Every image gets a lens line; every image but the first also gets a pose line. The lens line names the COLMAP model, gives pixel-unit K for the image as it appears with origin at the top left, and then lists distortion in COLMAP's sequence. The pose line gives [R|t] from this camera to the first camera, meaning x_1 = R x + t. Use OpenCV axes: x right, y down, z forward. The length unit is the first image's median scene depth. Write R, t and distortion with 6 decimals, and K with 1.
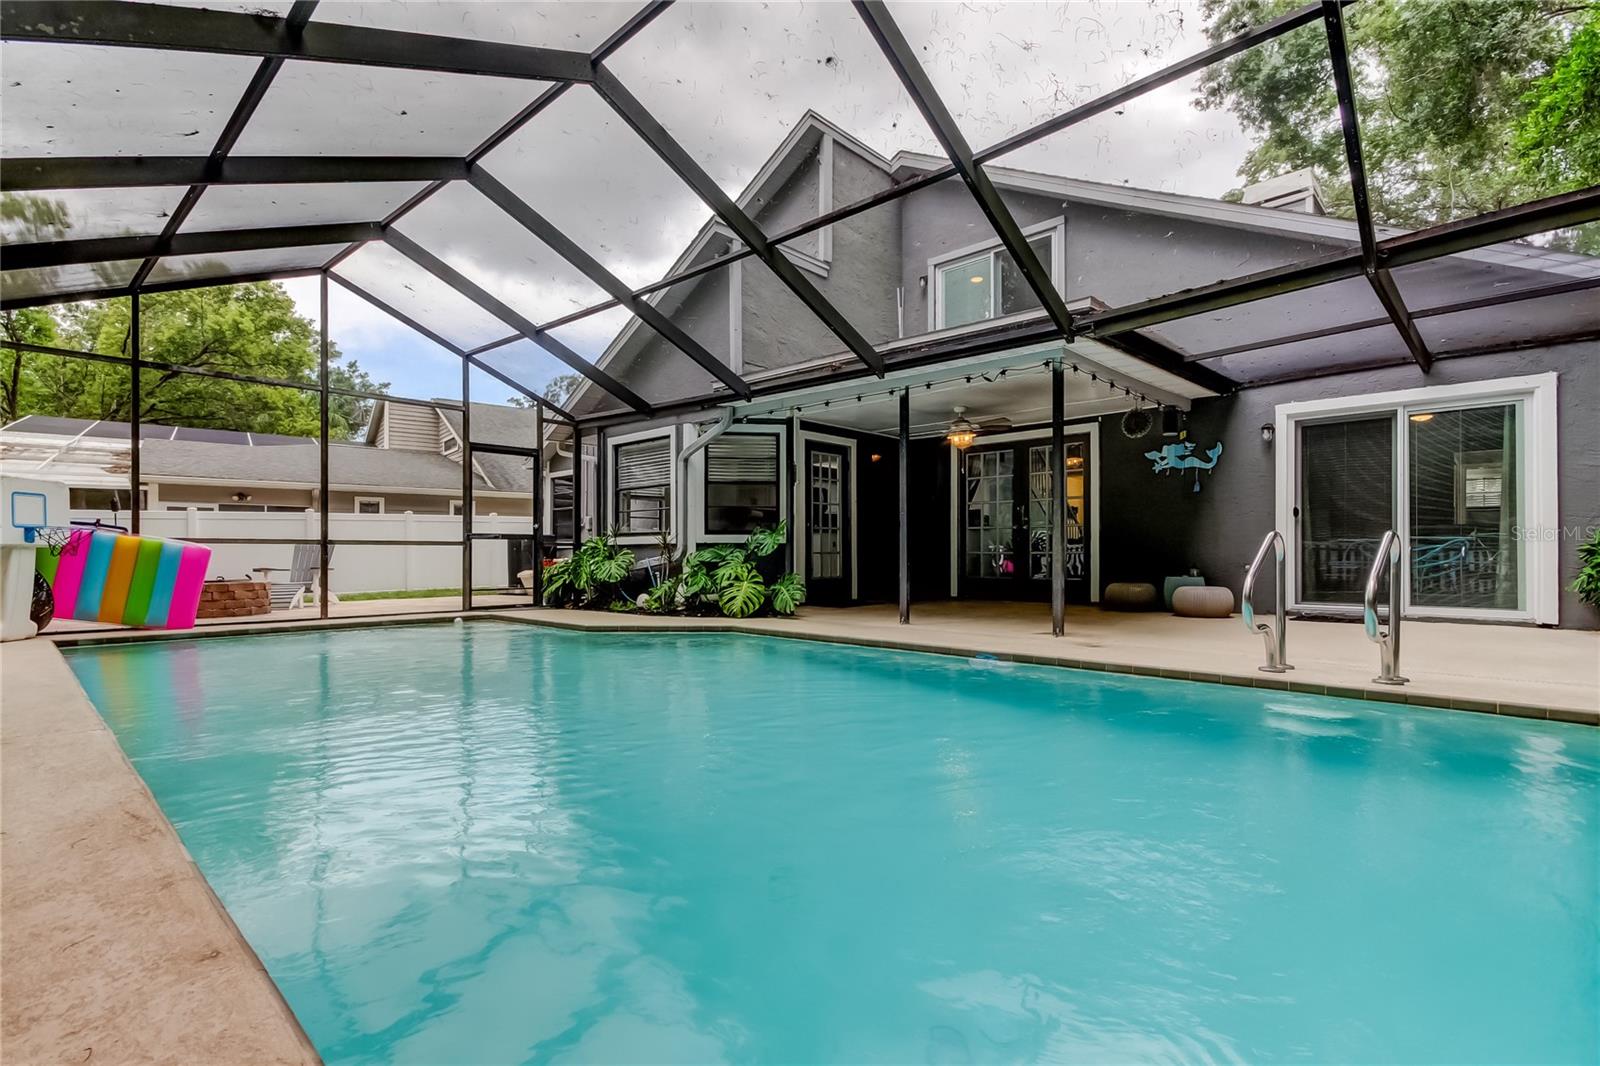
lens RADIAL K [[739.6, 0, 797.0], [0, 739.6, 547.0], [0, 0, 1]] dist [0.016165, -0.005852]
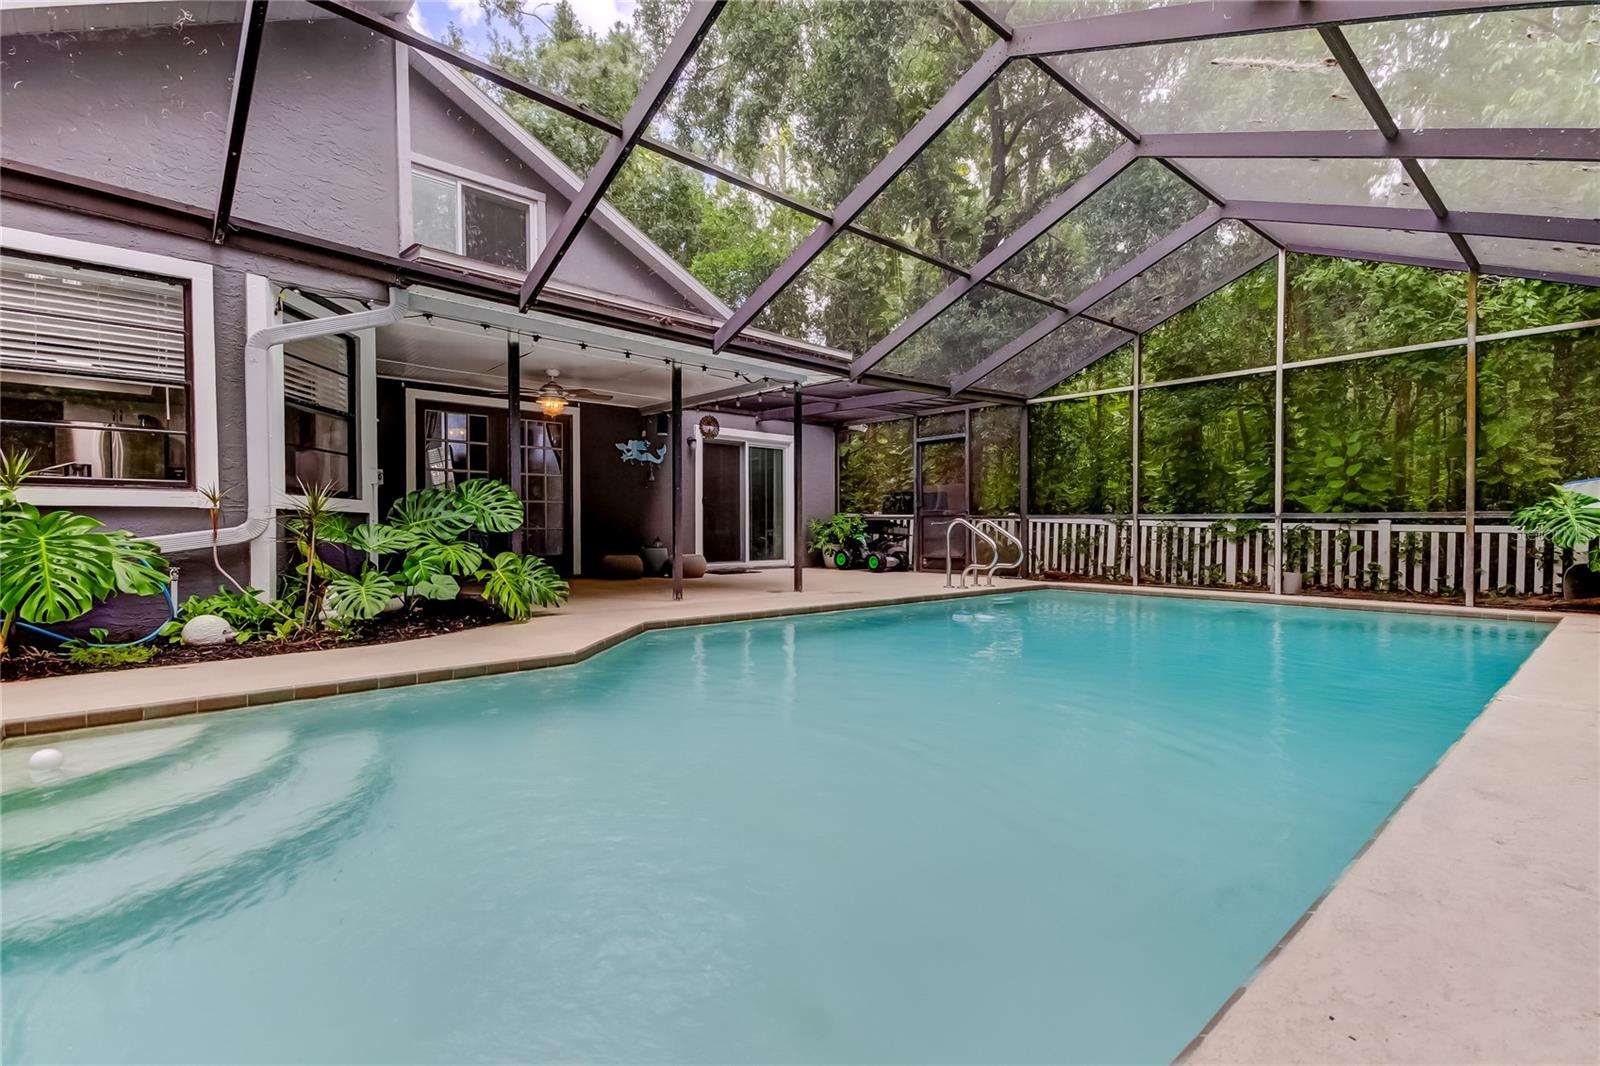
lens RADIAL K [[739.6, 0, 798.4], [0, 739.6, 535.0], [0, 0, 1]] dist [0.016165, -0.005852]
pose [[0.090466, -0.006374, 0.995879, -0.699369], [-0.008327, 0.999940, 0.007156, 0.007068], [-0.995865, -0.008940, 0.090408, 0.636148]]
